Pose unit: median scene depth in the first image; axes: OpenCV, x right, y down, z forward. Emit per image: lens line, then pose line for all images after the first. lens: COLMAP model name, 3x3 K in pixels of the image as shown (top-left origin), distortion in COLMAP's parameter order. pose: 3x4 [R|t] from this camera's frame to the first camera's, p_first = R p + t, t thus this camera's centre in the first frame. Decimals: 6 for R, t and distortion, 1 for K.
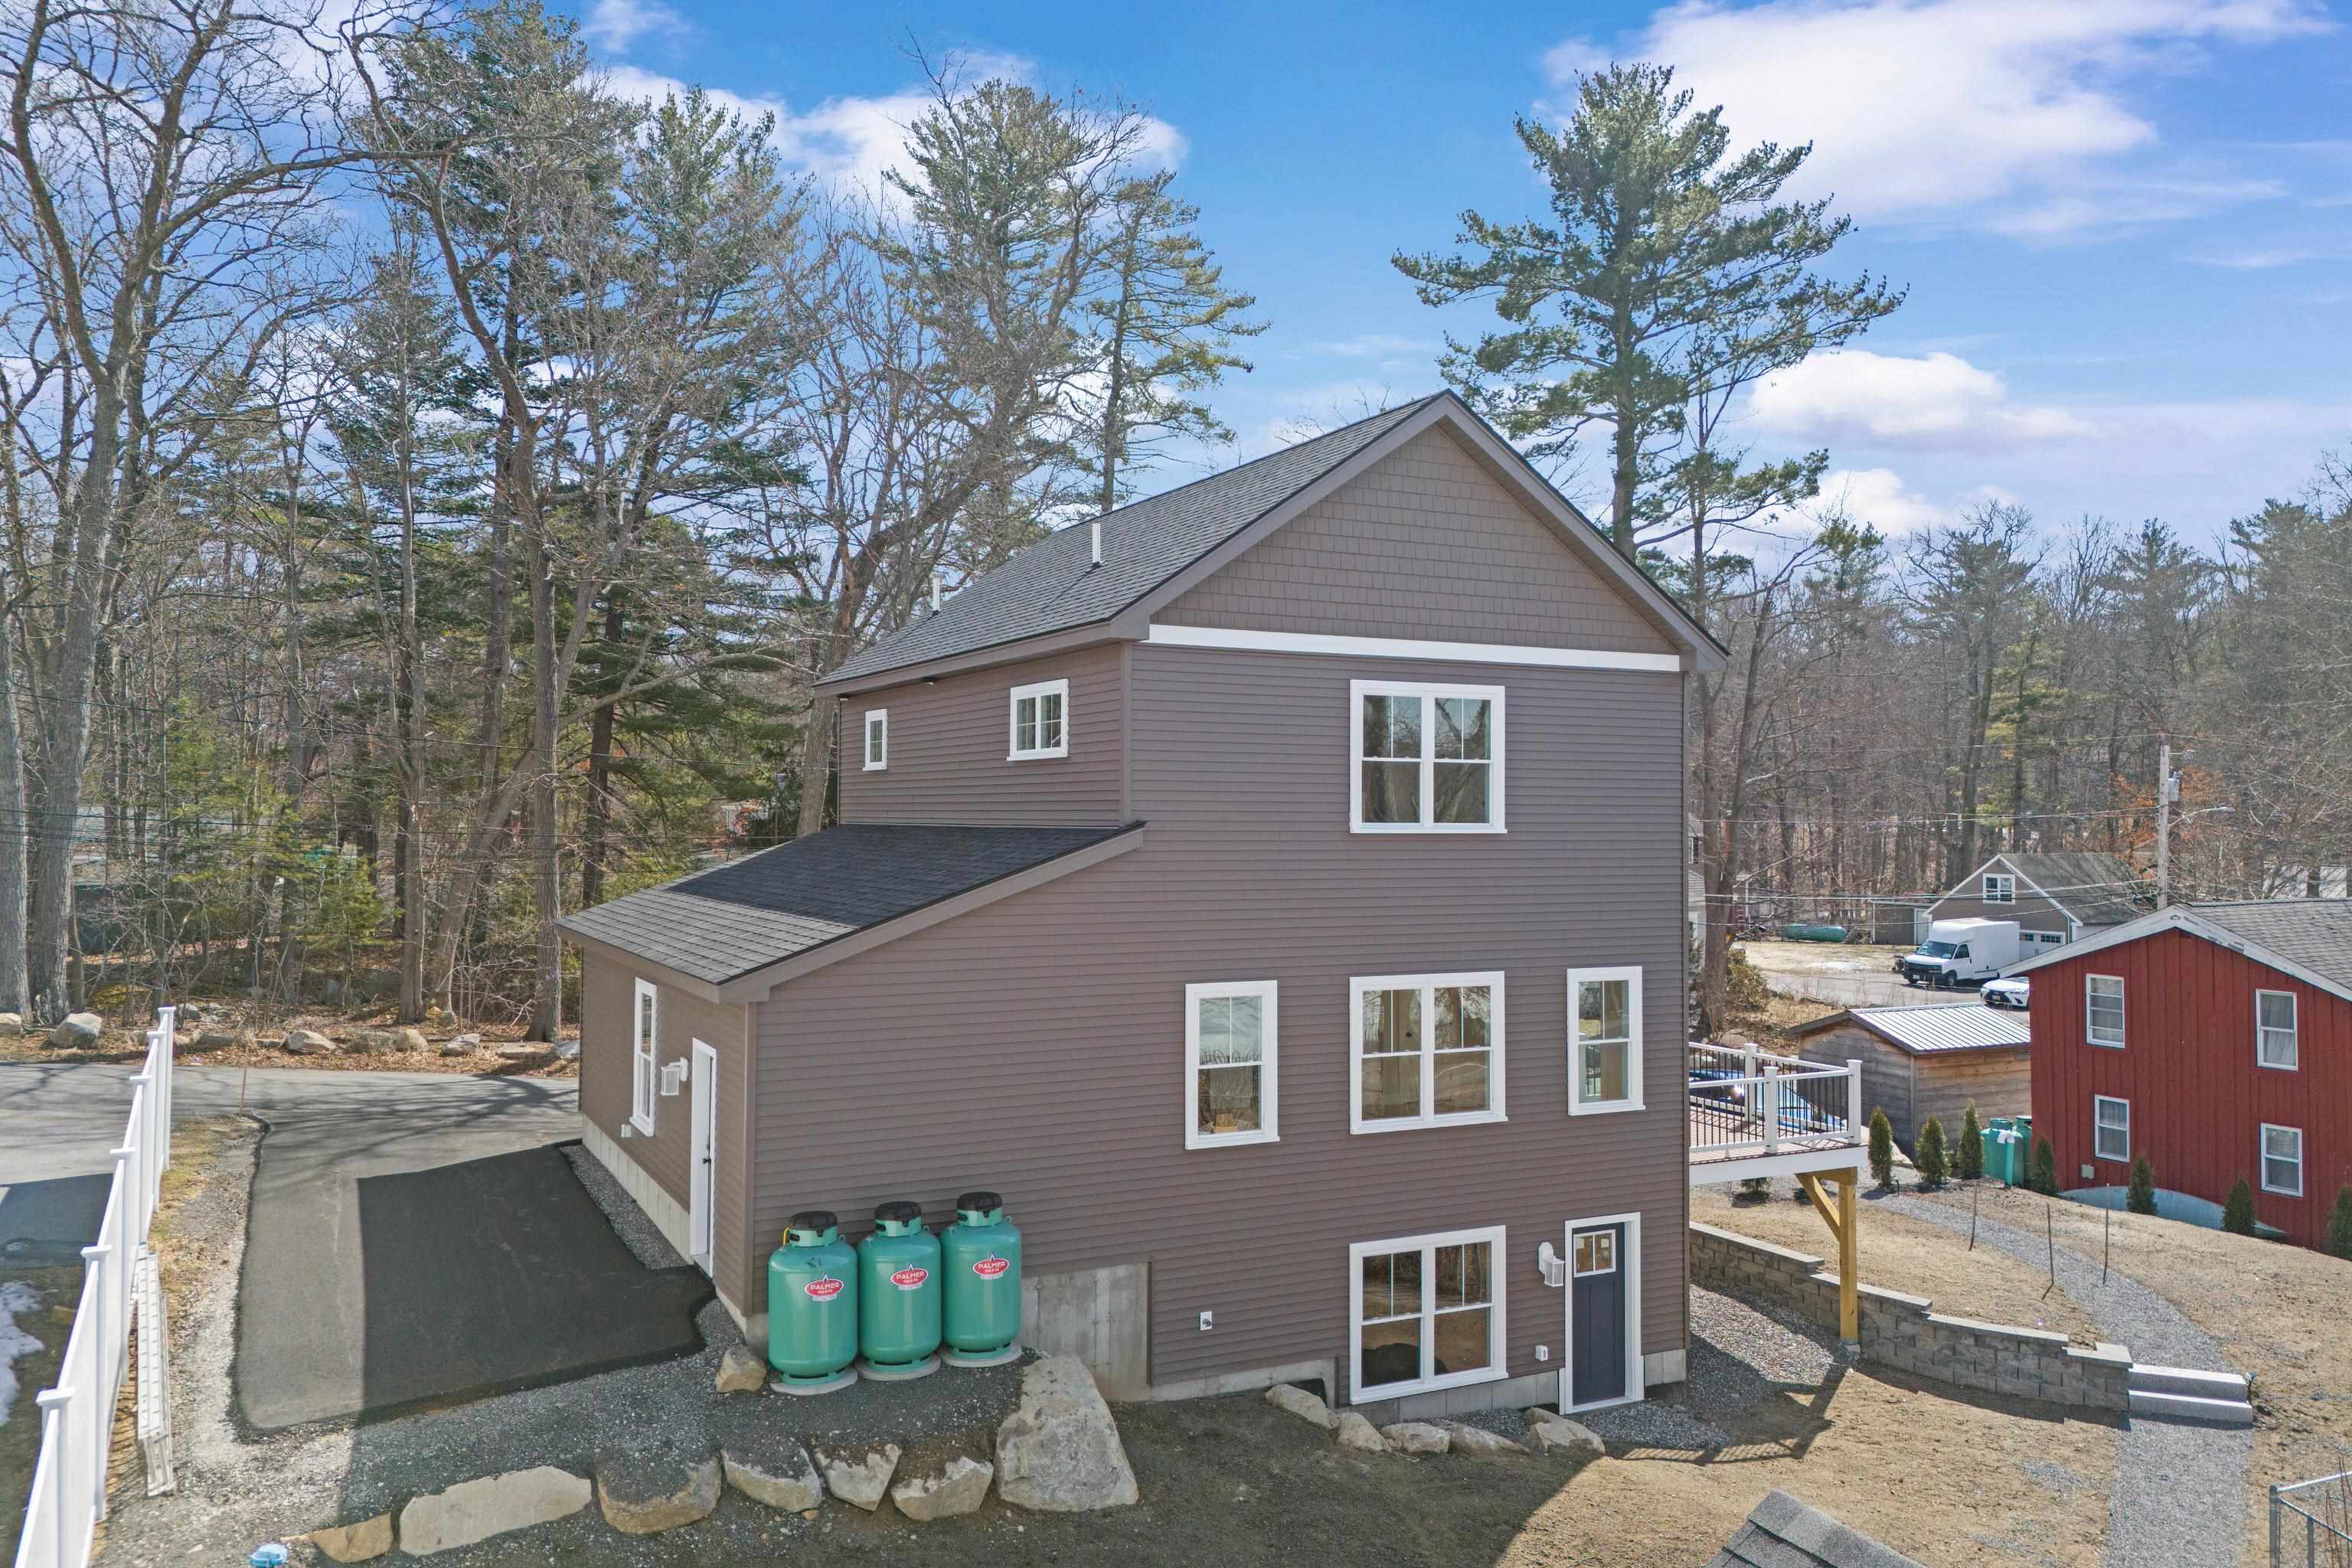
lens RADIAL K [[1658.4, 0, 1180.9], [0, 1658.4, 846.1], [0, 0, 1]] dist [0.089323, -0.064418]
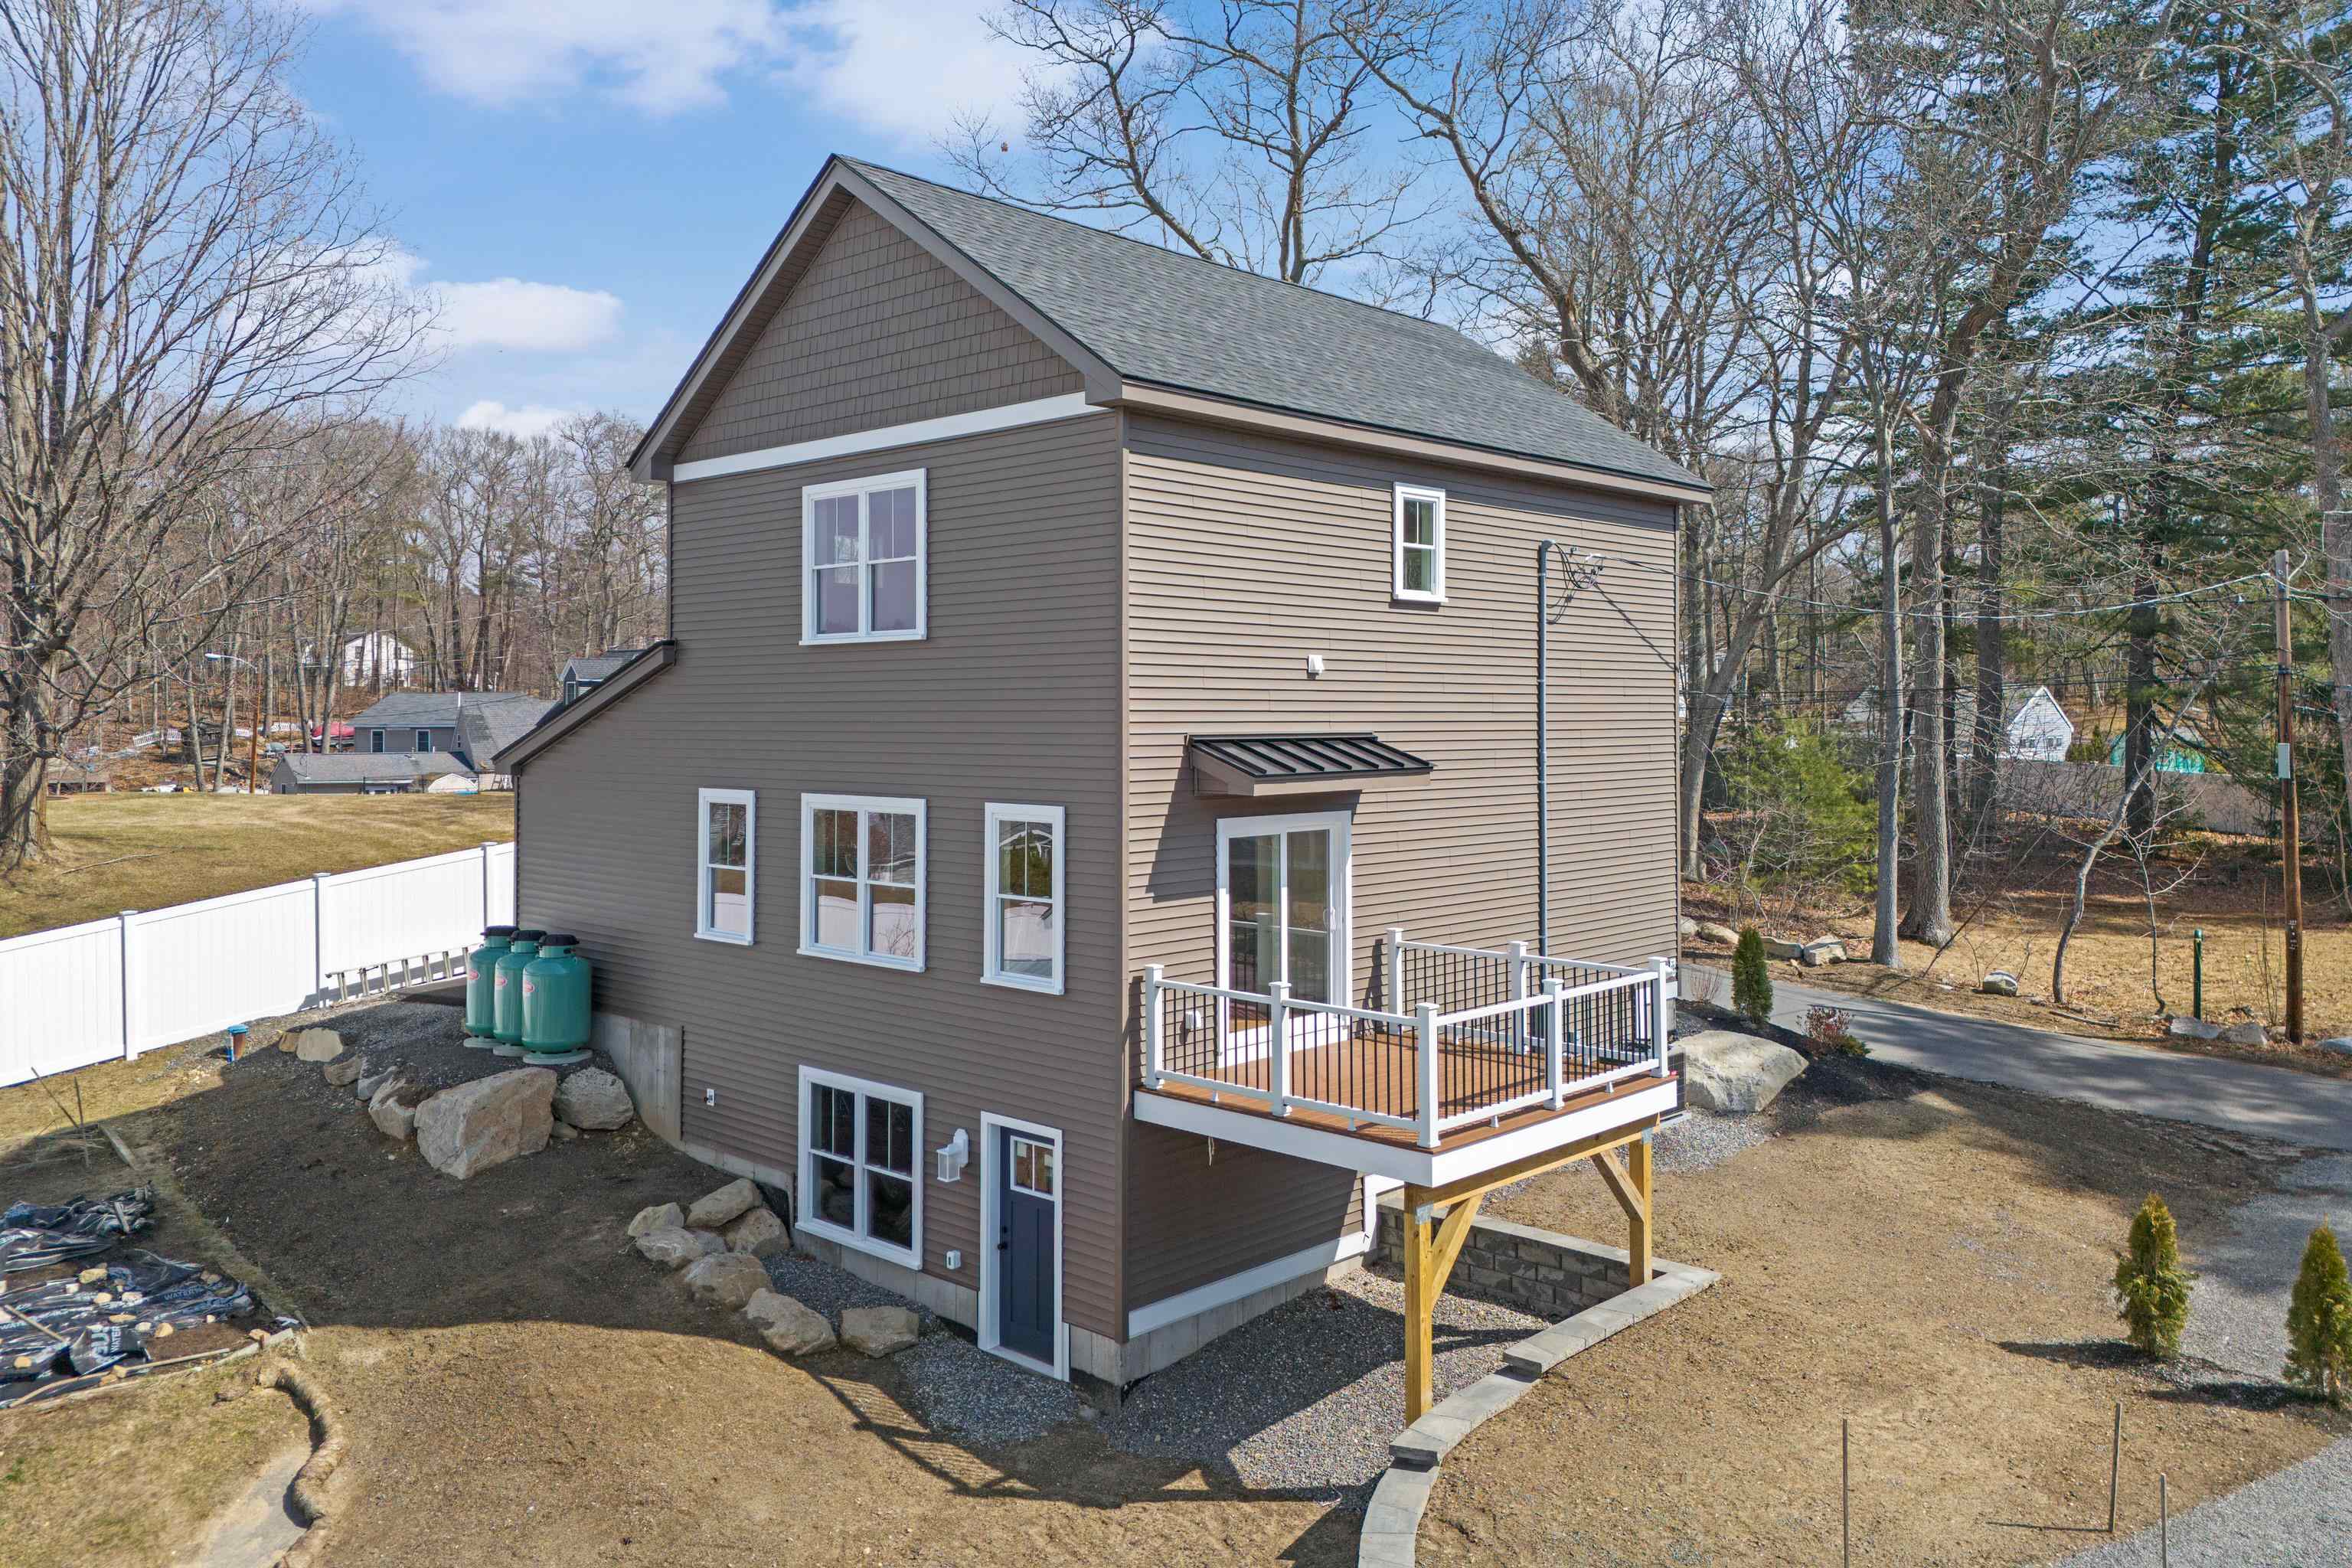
lens RADIAL K [[1716.2, 0, 1186.6], [0, 1716.2, 688.2], [0, 0, 1]] dist [0.076845, -0.069376]
pose [[0.345686, -0.008893, -0.938308, 1.085451], [0.004067, 0.999960, -0.007979, 0.025712], [0.938341, -0.001058, 0.345708, 0.826066]]
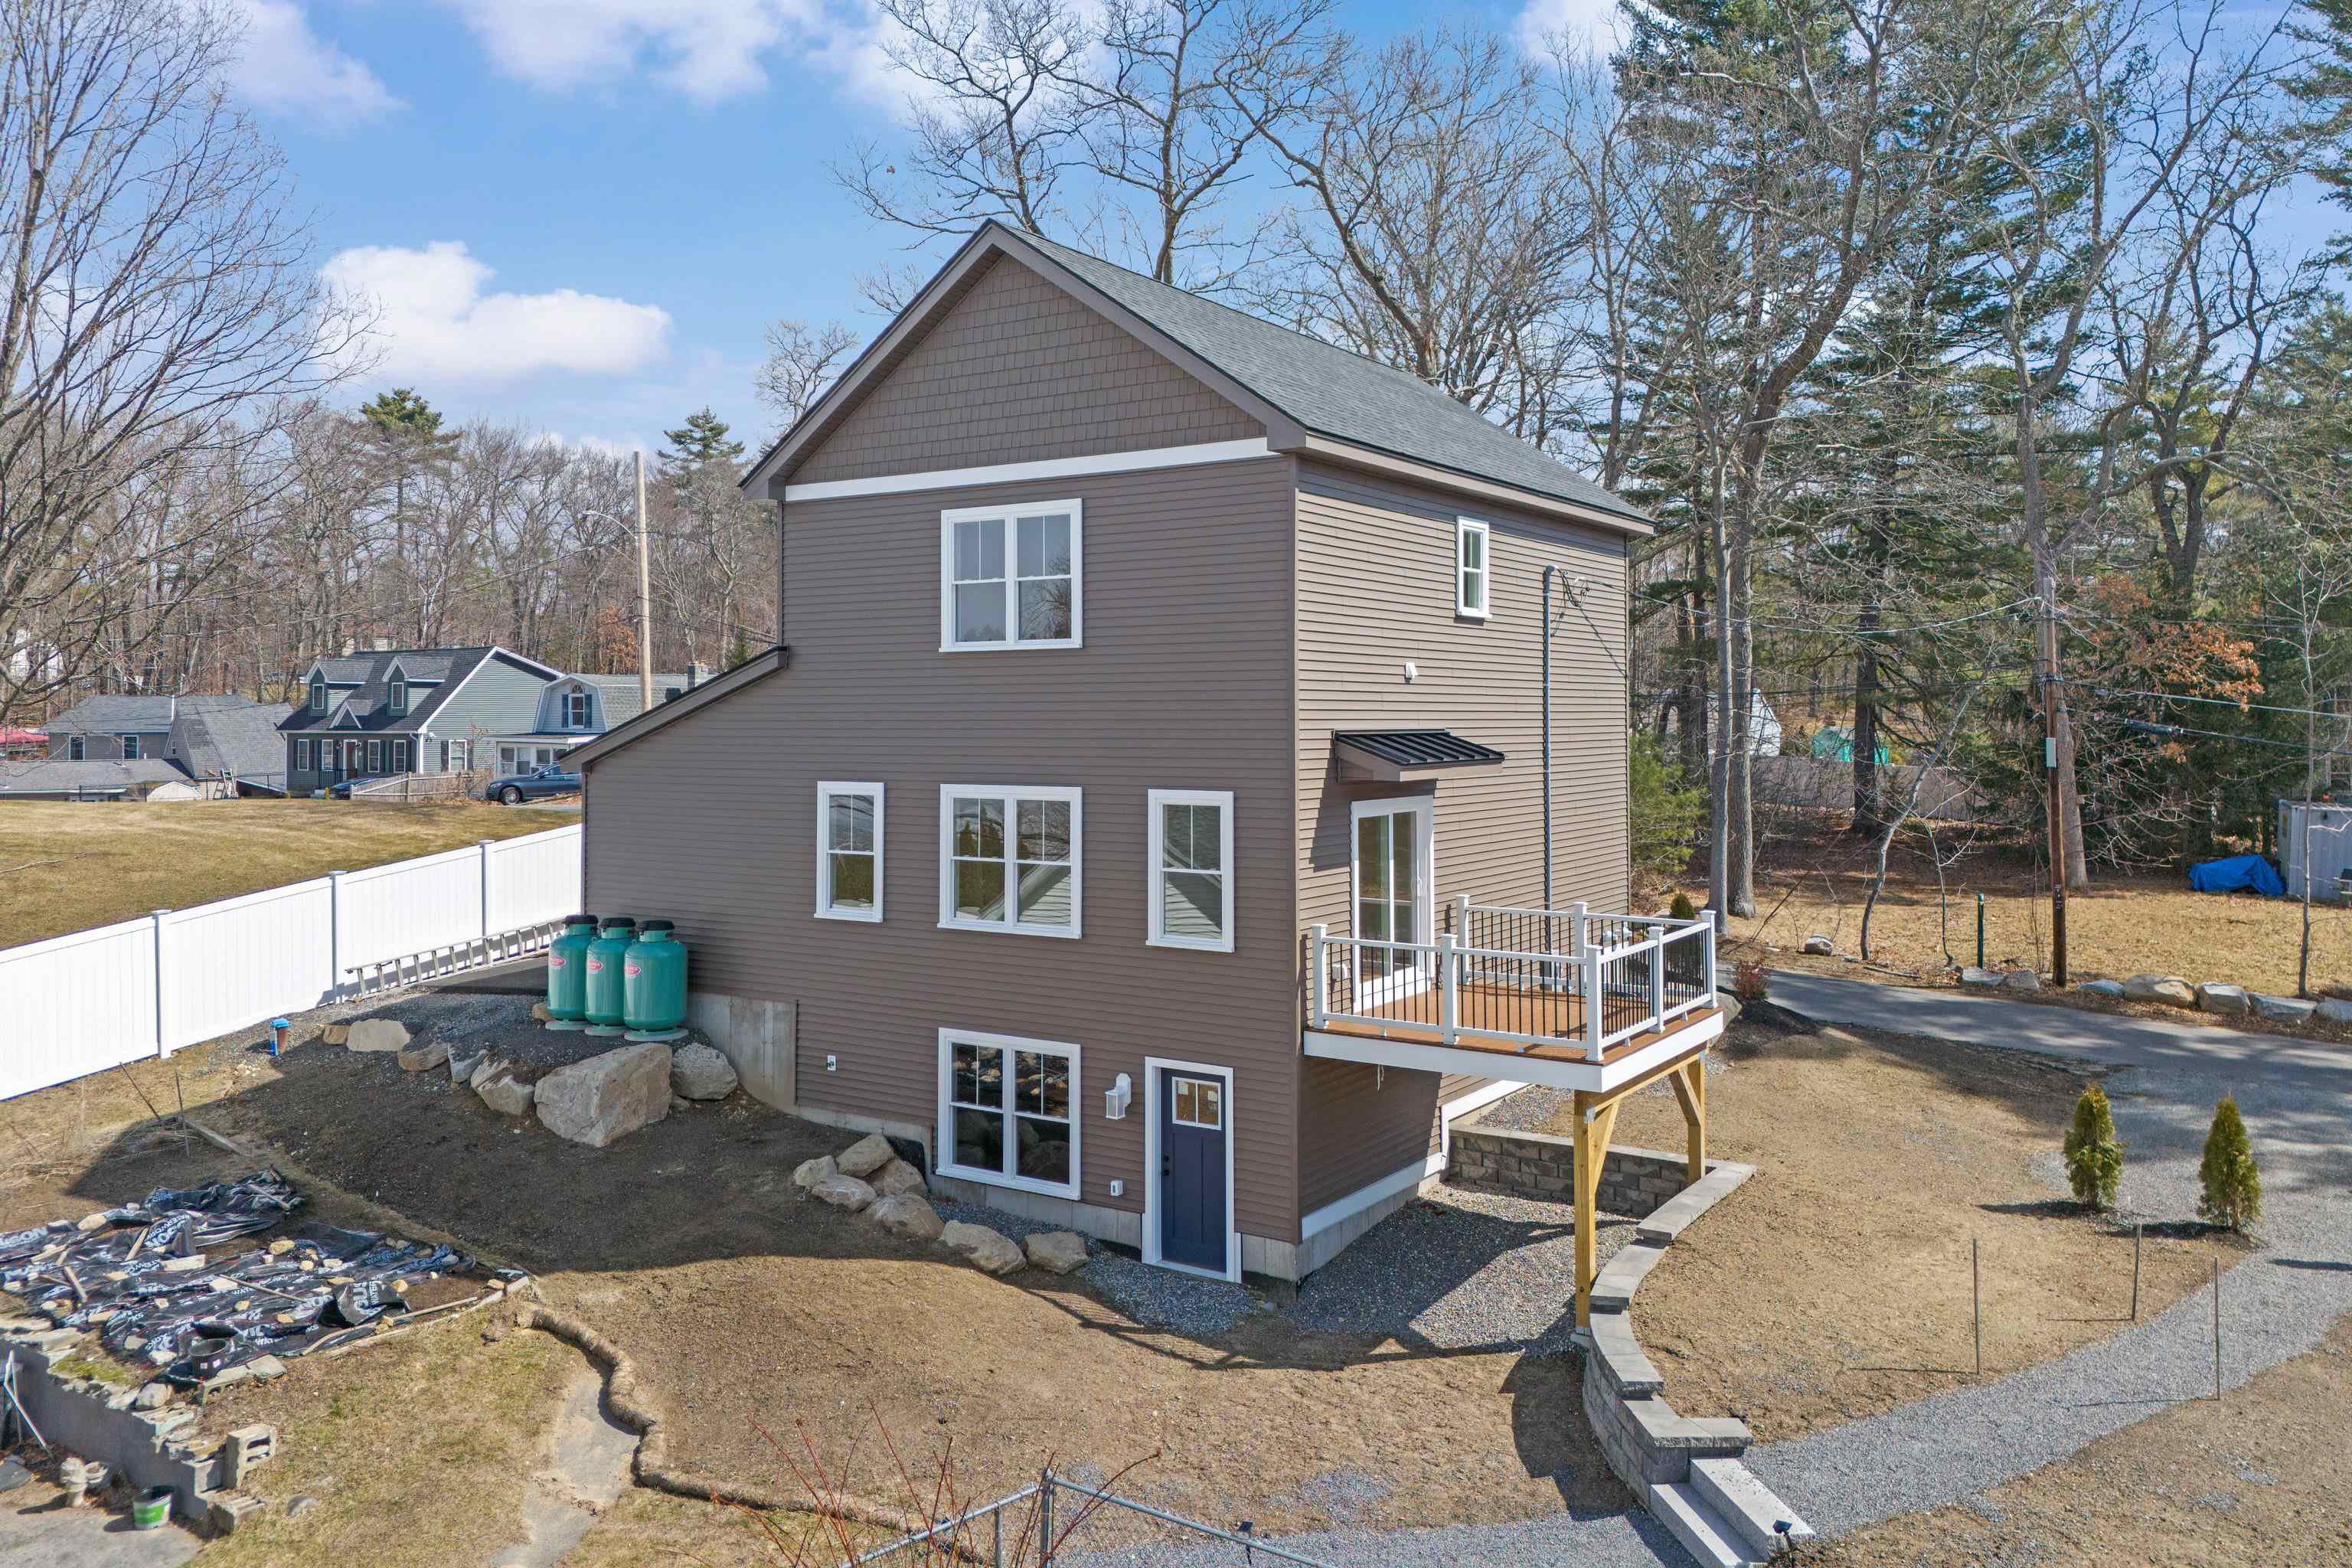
lens RADIAL K [[1718.0, 0, 1171.7], [0, 1718.0, 679.4], [0, 0, 1]] dist [0.080375, -0.077312]
pose [[0.499735, -0.014436, -0.866058, 1.111042], [0.004240, 0.999890, -0.014221, 0.026209], [0.866168, 0.003435, 0.499741, 0.542055]]
